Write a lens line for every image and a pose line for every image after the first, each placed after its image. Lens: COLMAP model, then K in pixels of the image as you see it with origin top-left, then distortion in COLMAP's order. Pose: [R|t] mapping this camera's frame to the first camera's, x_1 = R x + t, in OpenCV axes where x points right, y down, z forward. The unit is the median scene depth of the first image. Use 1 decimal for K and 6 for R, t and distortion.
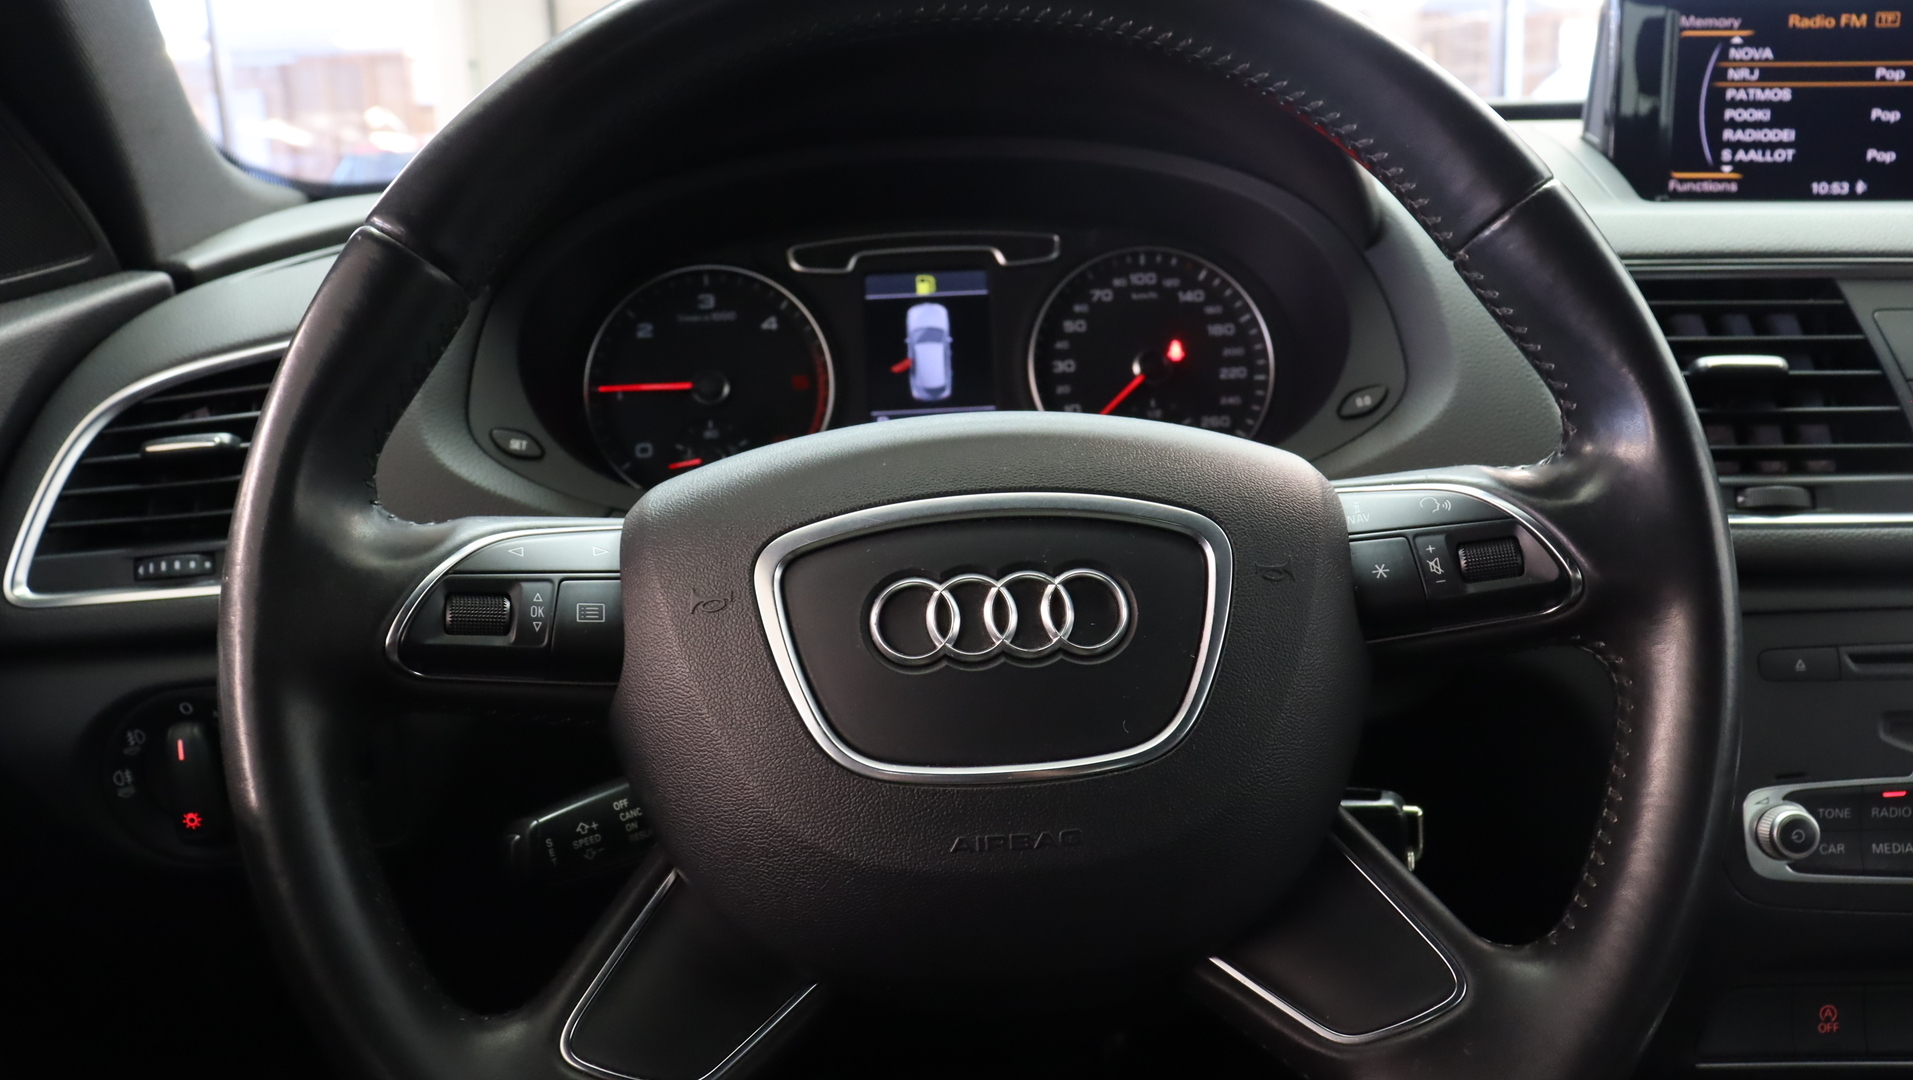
lens RADIAL K [[1540.5, 0, 964.6], [0, 1540.5, 538.4], [0, 0, 1]] dist [-0.168738, 0.112044]
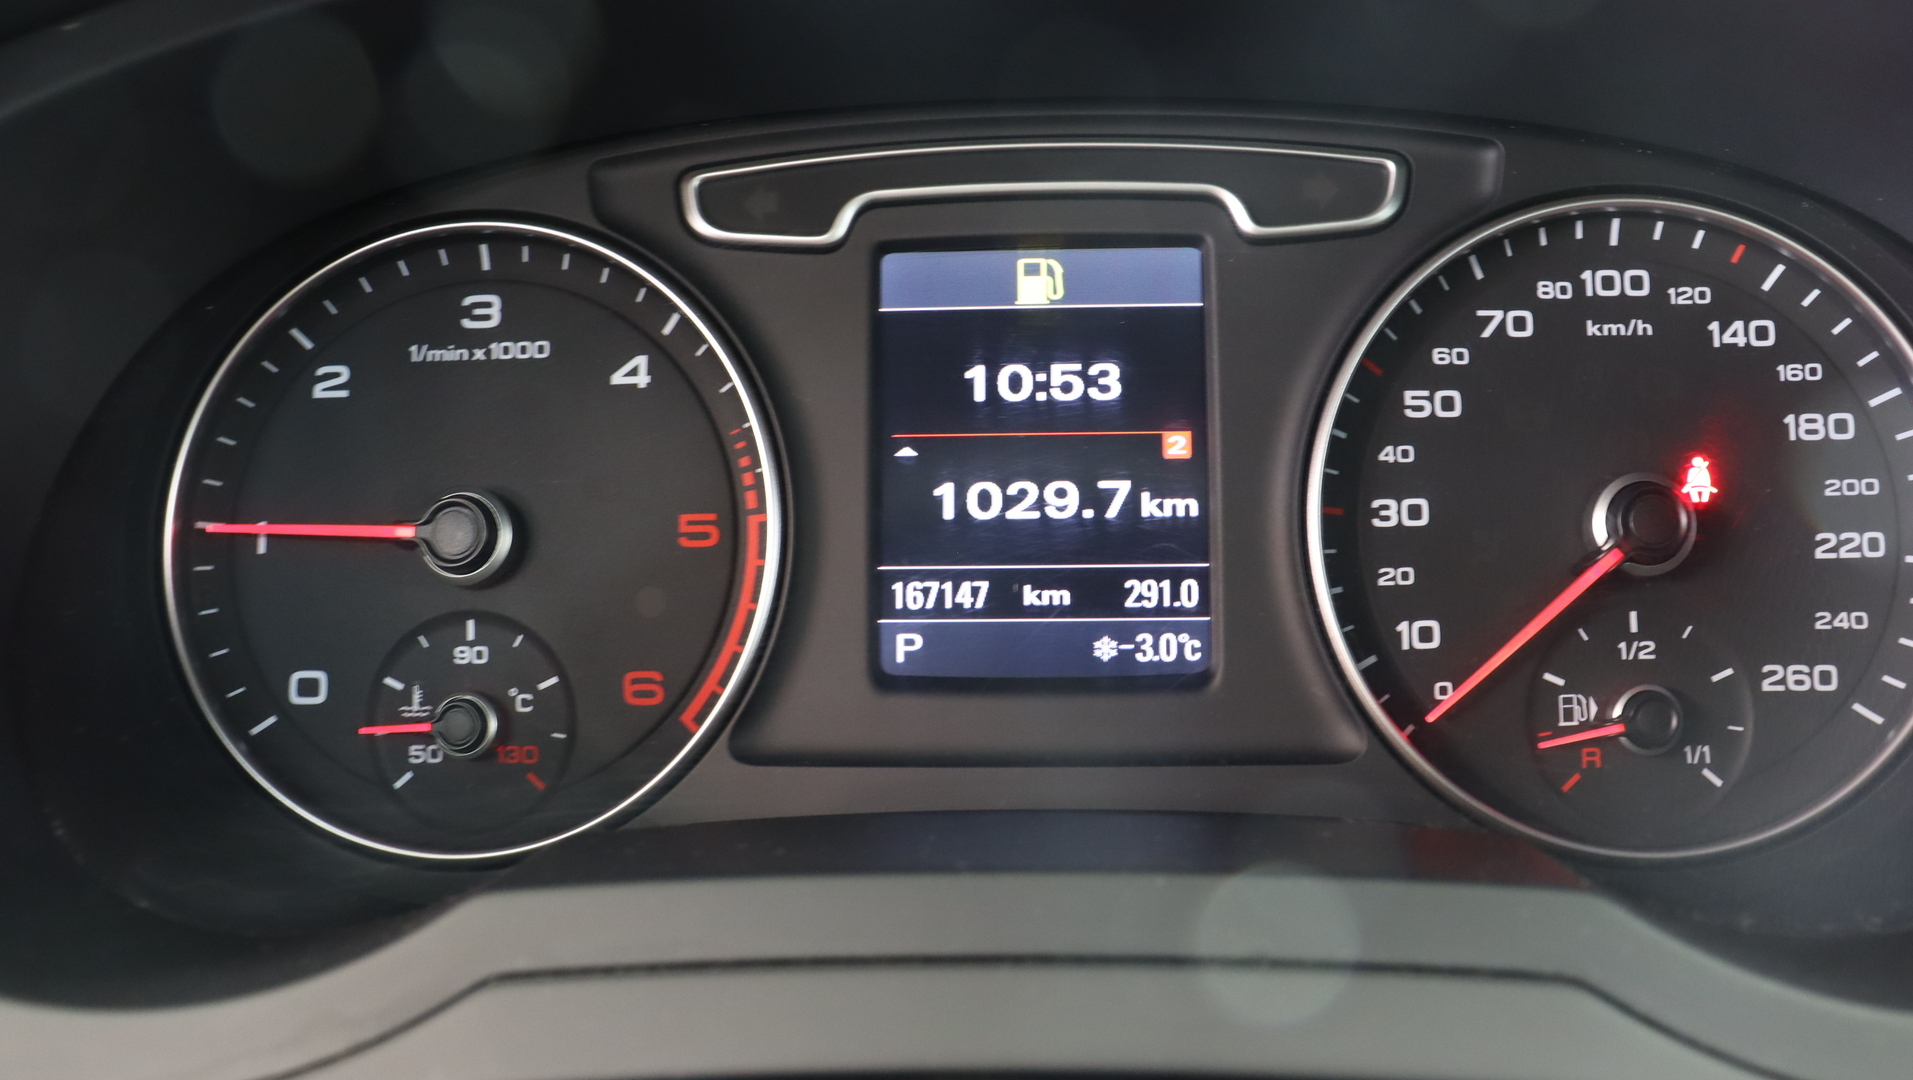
lens RADIAL K [[1540.5, 0, 963.0], [0, 1540.5, 522.8], [0, 0, 1]] dist [-0.168738, 0.112044]
pose [[0.992294, 0.041367, -0.116796, 0.002782], [-0.040572, 0.999134, 0.009176, -0.117619], [0.117075, -0.004366, 0.993114, 0.674202]]
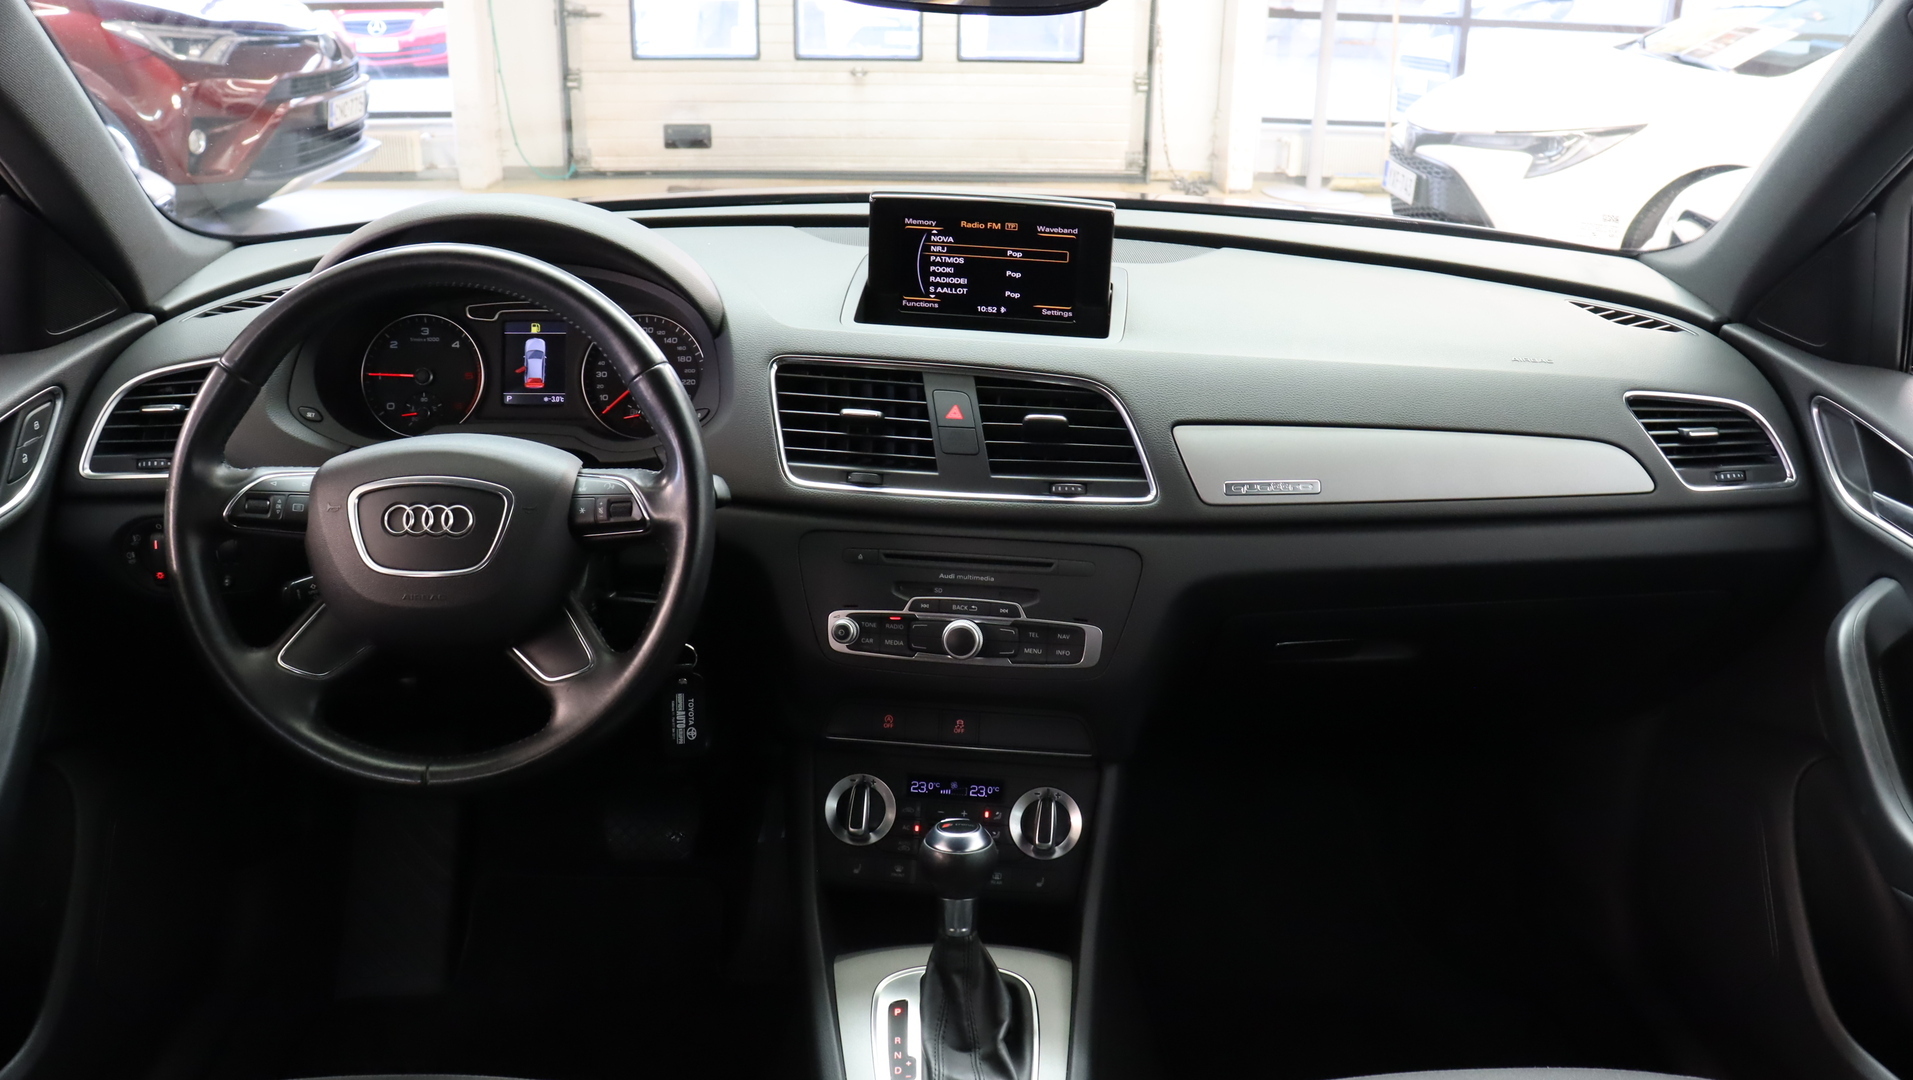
lens RADIAL K [[1540.5, 0, 970.8], [0, 1540.5, 546.0], [0, 0, 1]] dist [-0.168738, 0.112044]
pose [[0.997769, 0.066747, 0.001348, 0.591125], [-0.066392, 0.989938, 0.124963, -0.183344], [0.007007, -0.124774, 0.992160, -1.027774]]
